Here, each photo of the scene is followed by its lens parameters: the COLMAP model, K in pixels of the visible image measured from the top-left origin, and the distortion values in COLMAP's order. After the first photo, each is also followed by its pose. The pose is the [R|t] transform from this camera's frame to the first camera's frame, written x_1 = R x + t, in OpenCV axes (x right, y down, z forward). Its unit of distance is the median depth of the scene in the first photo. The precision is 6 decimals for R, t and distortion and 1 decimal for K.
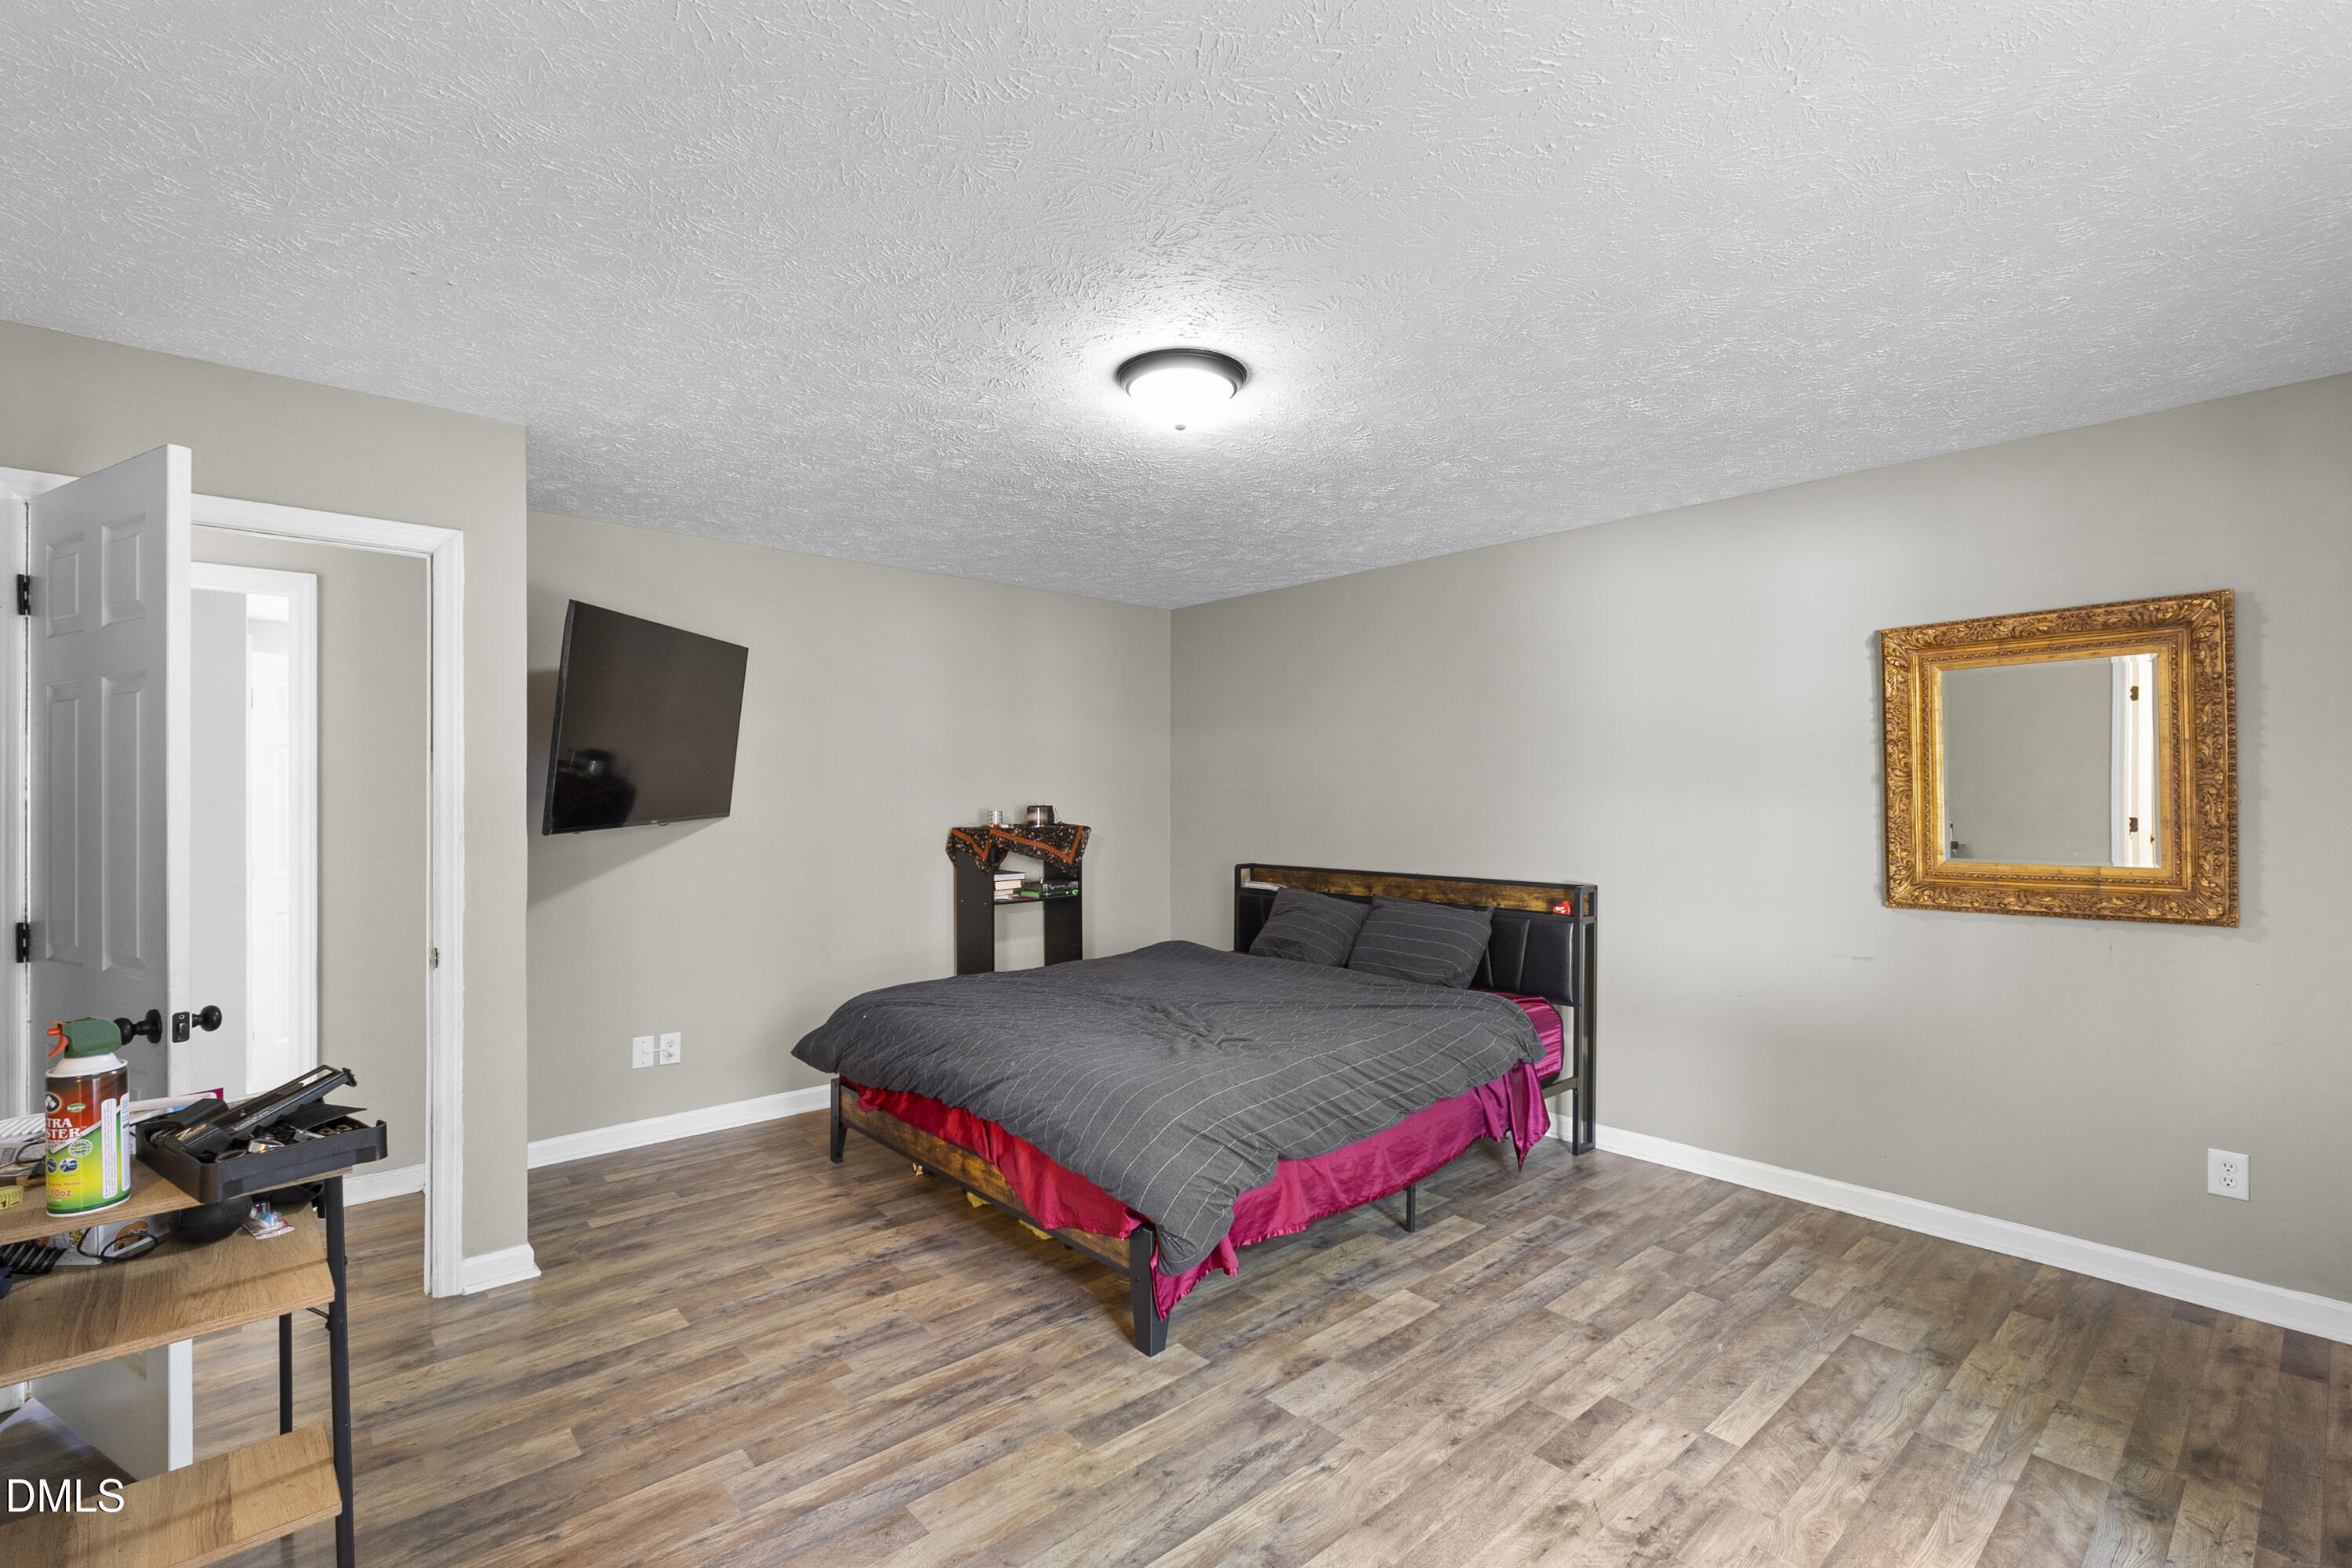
lens RADIAL K [[1045.6, 0, 1166.5], [0, 1045.6, 790.8], [0, 0, 1]] dist [-0.005435, 0.002299]
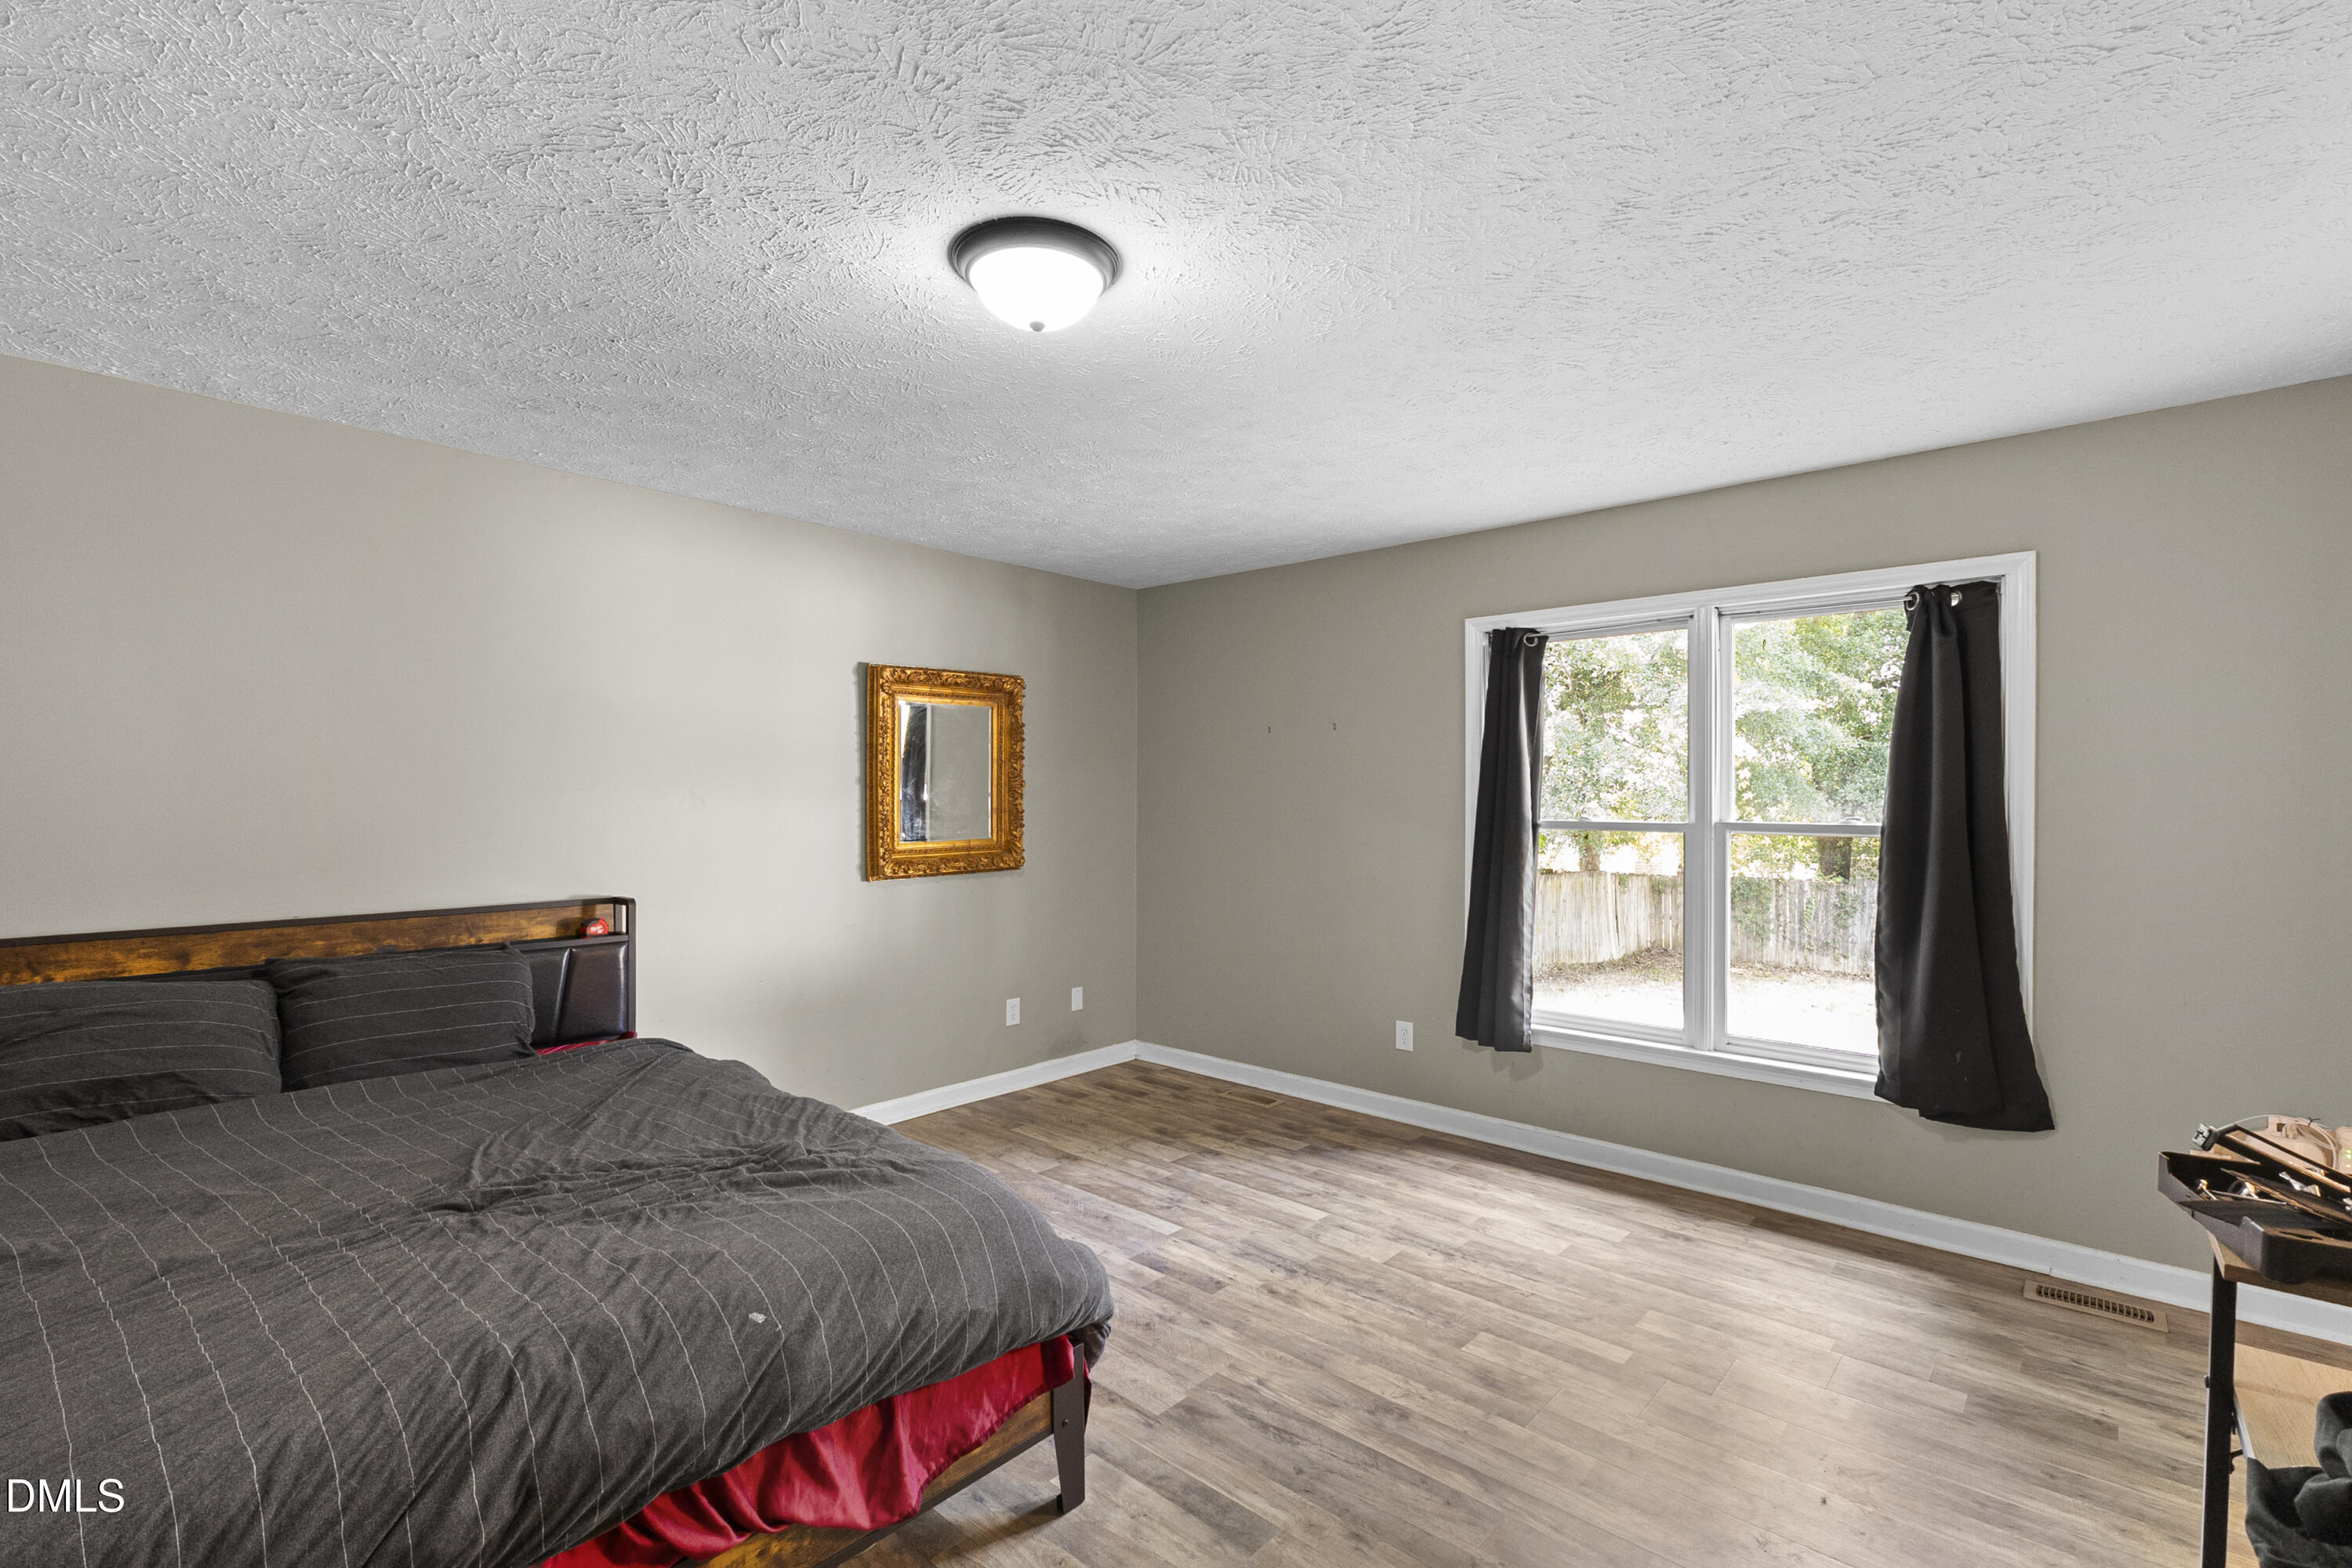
lens RADIAL K [[1045.6, 0, 1167.4], [0, 1045.6, 789.9], [0, 0, 1]] dist [-0.005435, 0.002299]
pose [[-0.110905, 0.004405, 0.993821, -0.874833], [-0.005620, 0.999971, -0.005060, 0.005685], [-0.993815, -0.006146, -0.110877, 1.104950]]
